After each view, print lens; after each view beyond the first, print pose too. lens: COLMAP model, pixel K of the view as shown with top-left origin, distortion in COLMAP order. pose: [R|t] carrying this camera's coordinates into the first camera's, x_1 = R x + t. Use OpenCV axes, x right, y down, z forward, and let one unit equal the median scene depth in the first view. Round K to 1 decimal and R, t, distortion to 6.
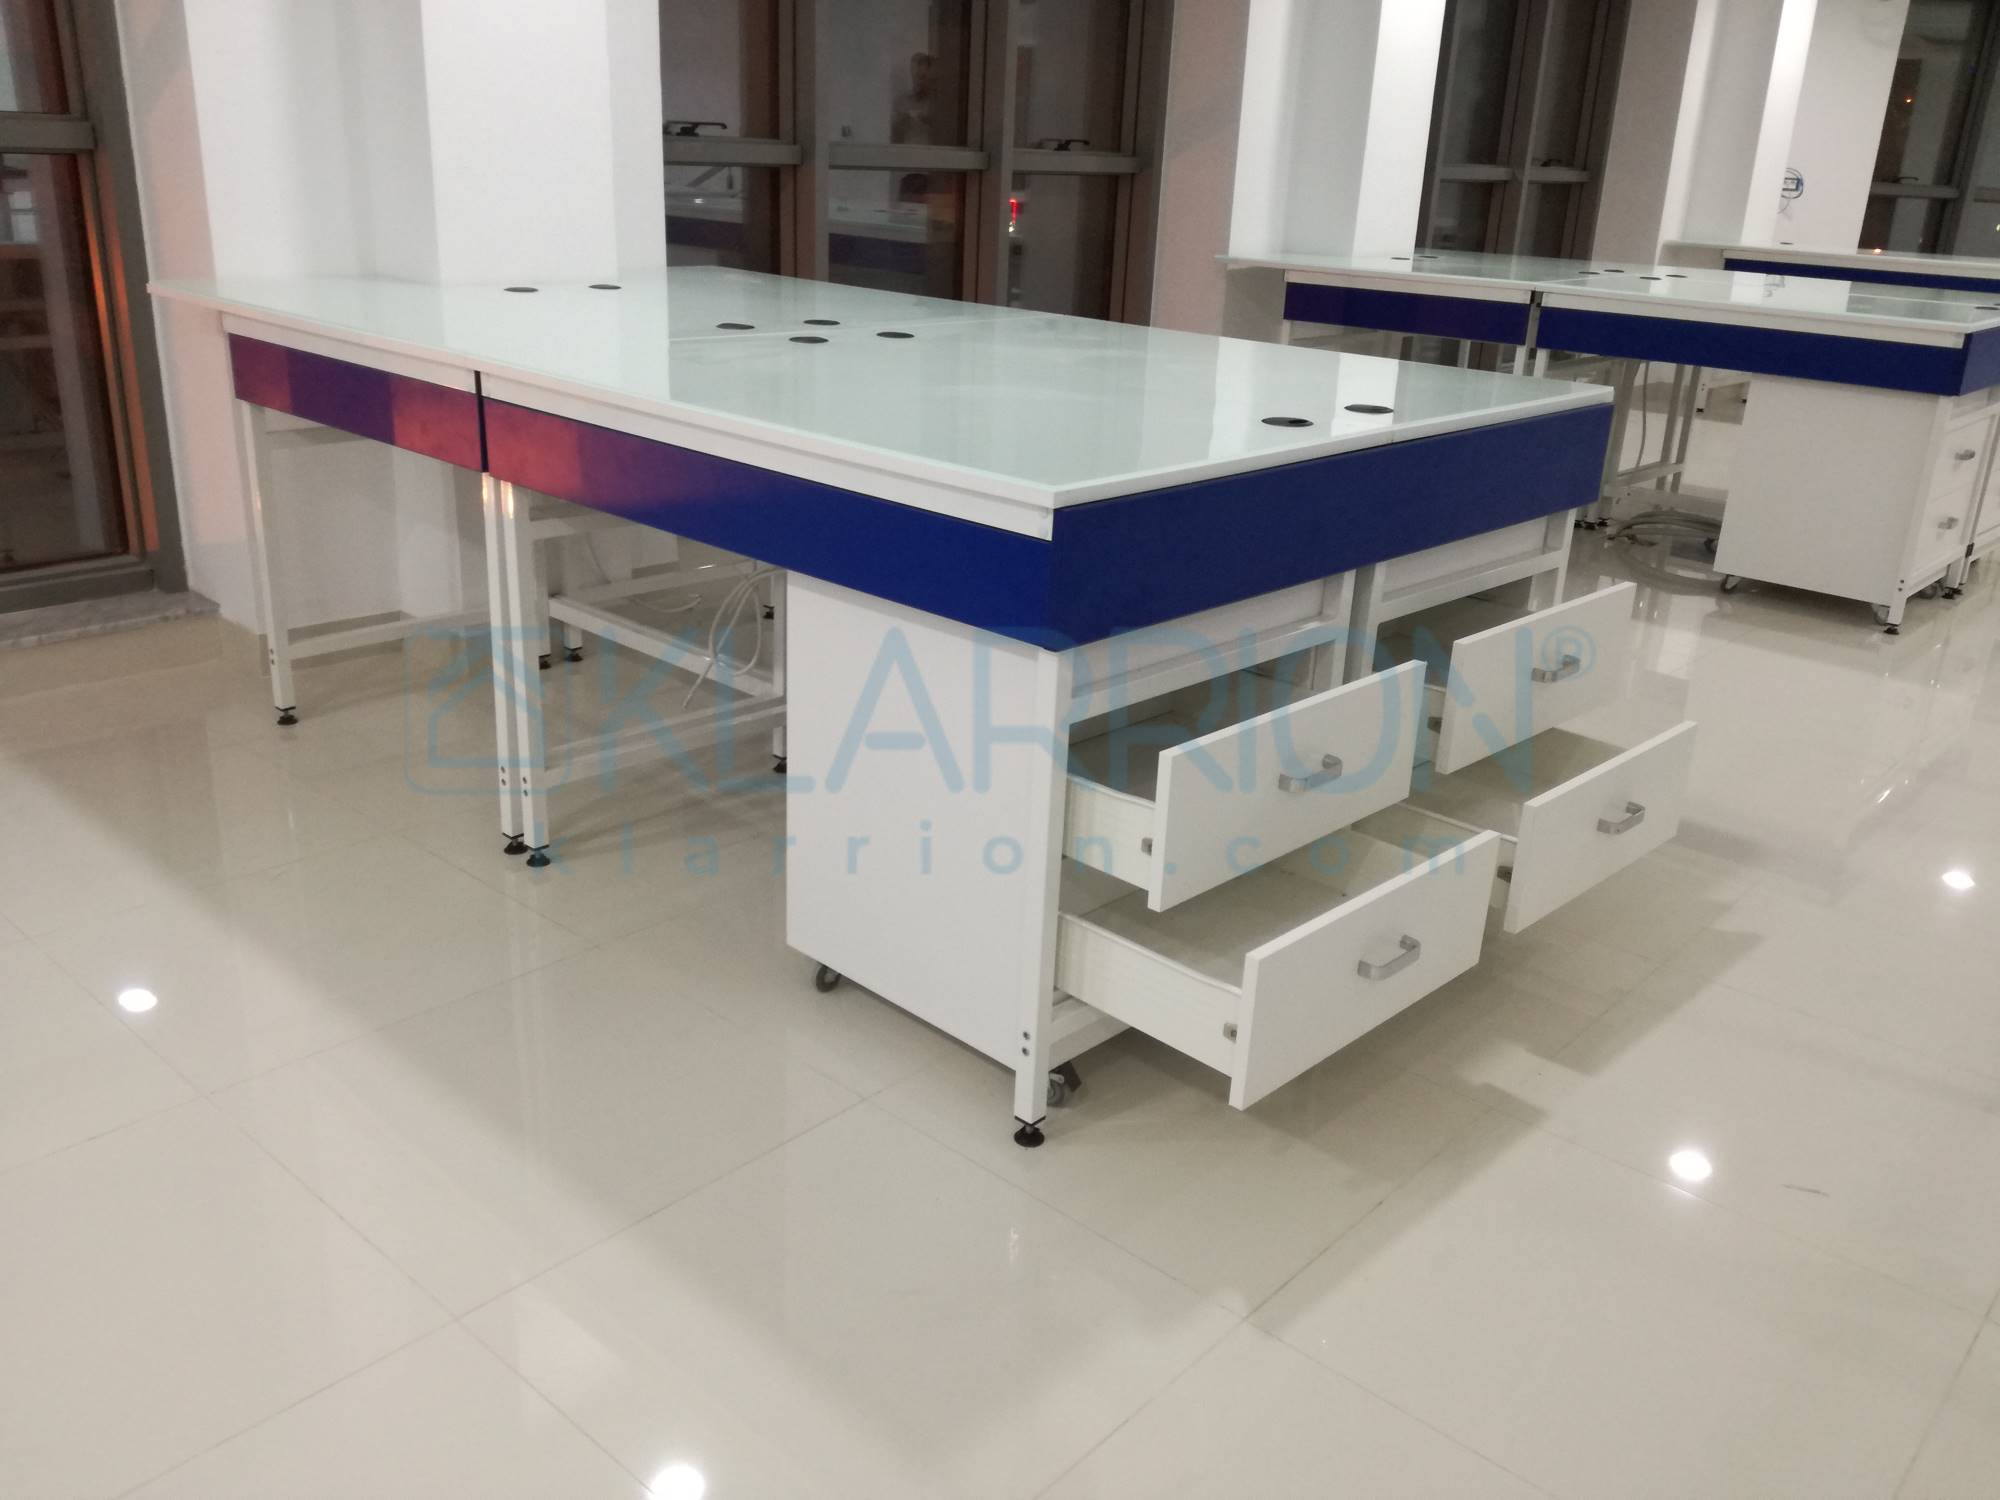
lens RADIAL K [[1641.2, 0, 991.7], [0, 1641.2, 738.9], [0, 0, 1]] dist [0.055937, -0.108536]
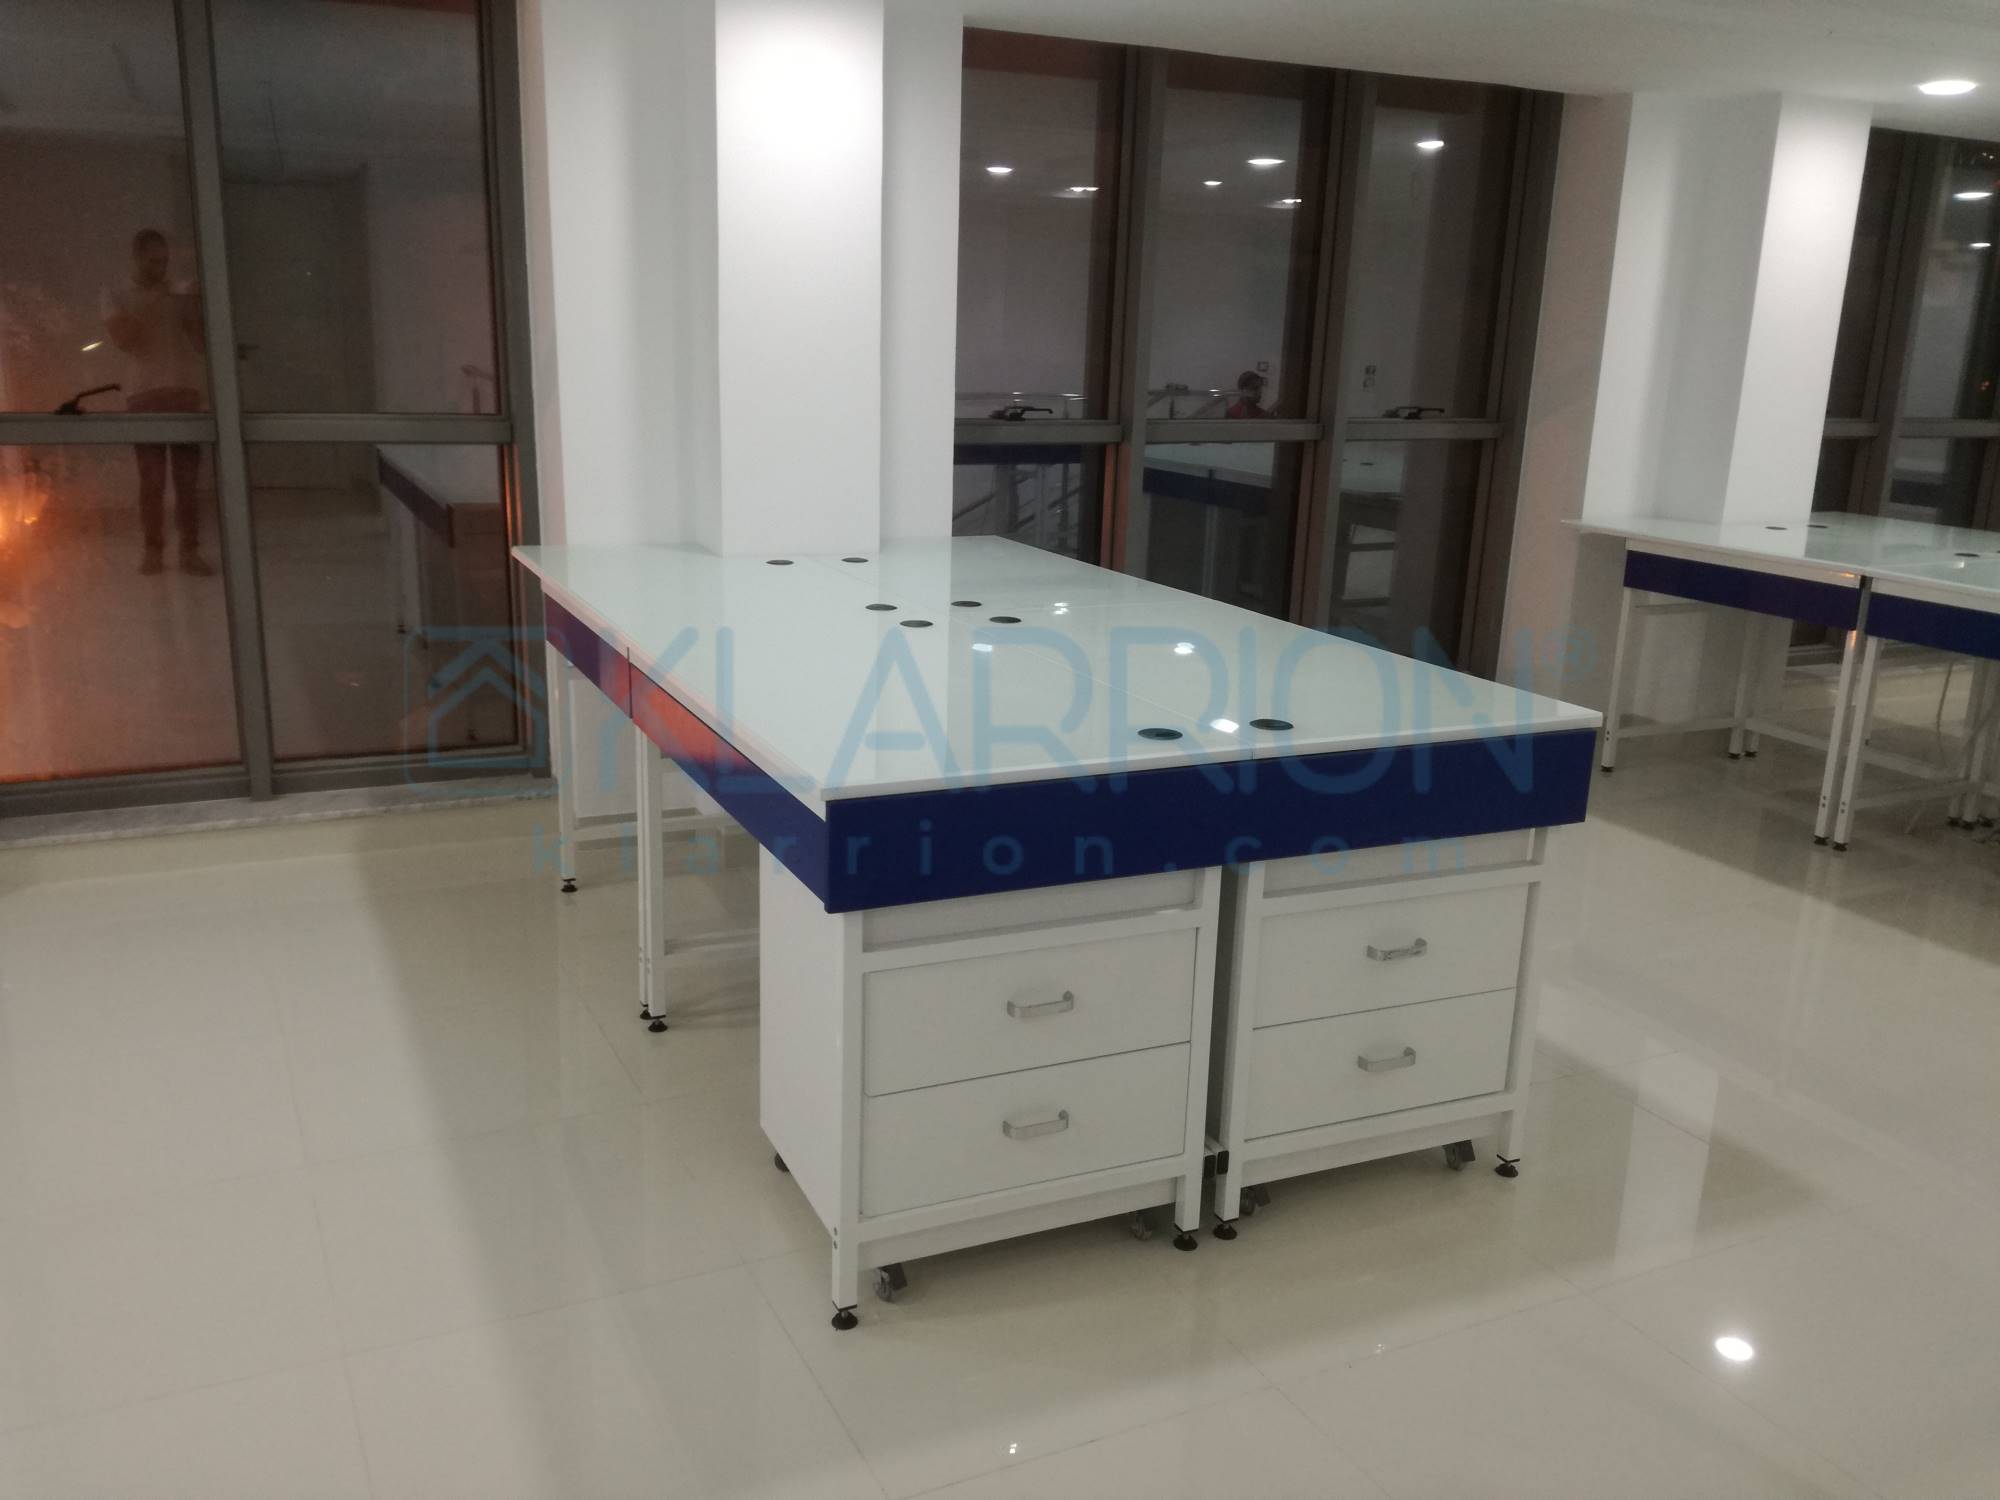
lens RADIAL K [[1641.2, 0, 954.2], [0, 1641.2, 748.4], [0, 0, 1]] dist [0.055937, -0.108536]
pose [[0.923432, 0.078675, -0.375612, 0.288886], [-0.120084, 0.988847, -0.088102, -0.038850], [0.364491, 0.126461, 0.922580, -0.063396]]
